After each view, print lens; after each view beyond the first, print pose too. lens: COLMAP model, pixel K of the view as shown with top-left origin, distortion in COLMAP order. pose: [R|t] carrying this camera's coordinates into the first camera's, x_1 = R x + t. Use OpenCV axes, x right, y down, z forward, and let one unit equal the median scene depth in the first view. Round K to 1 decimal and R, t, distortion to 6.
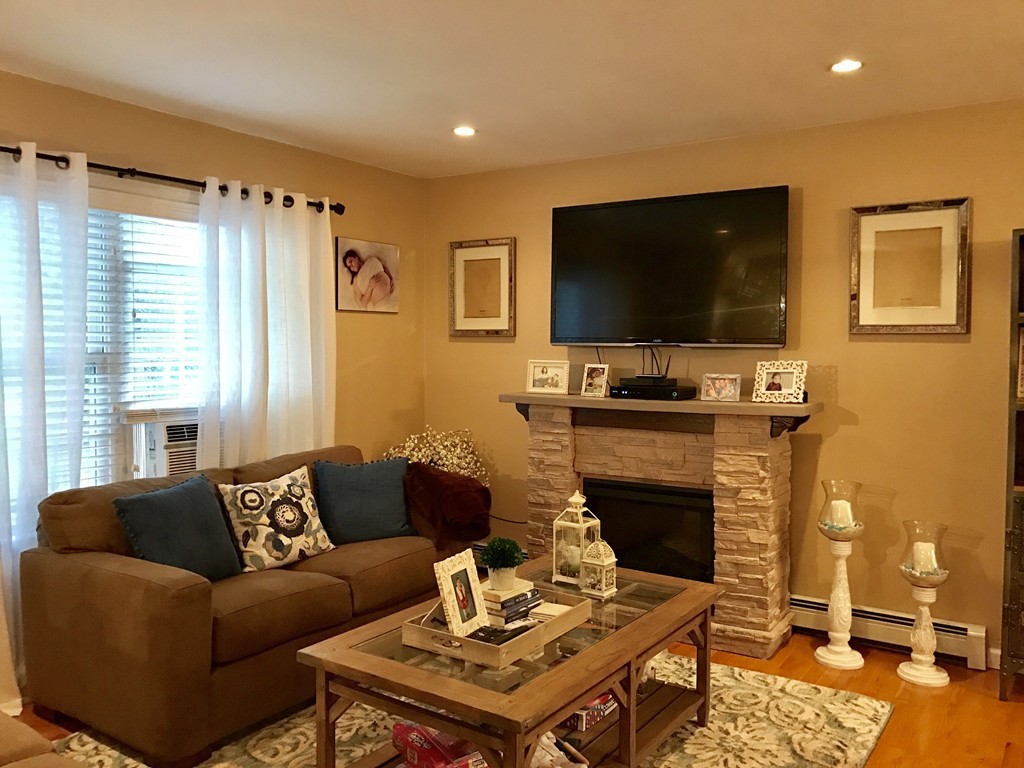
lens RADIAL K [[846.9, 0, 512.0], [0, 846.9, 384.0], [0, 0, 1]] dist [0.029513, -0.000278]
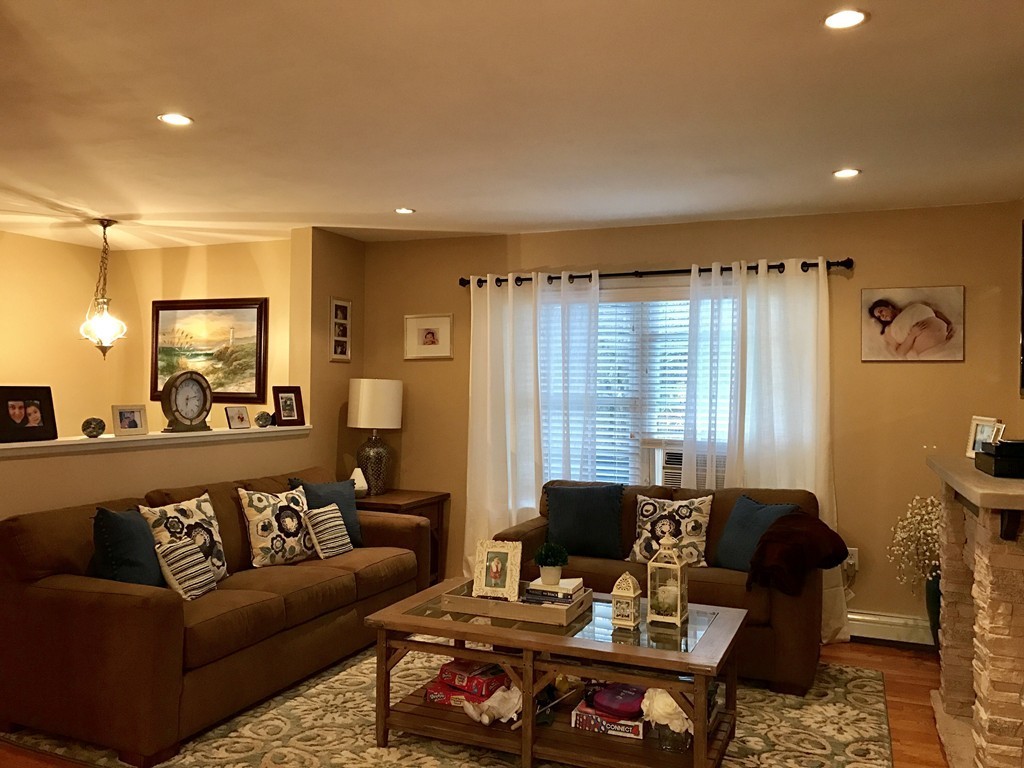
lens RADIAL K [[846.9, 0, 512.0], [0, 846.9, 384.0], [0, 0, 1]] dist [0.029513, -0.000278]
pose [[0.198318, -0.002493, -0.980135, 0.870700], [-0.059093, 0.998147, -0.014496, -0.025113], [0.978355, 0.060794, 0.197803, 0.483954]]
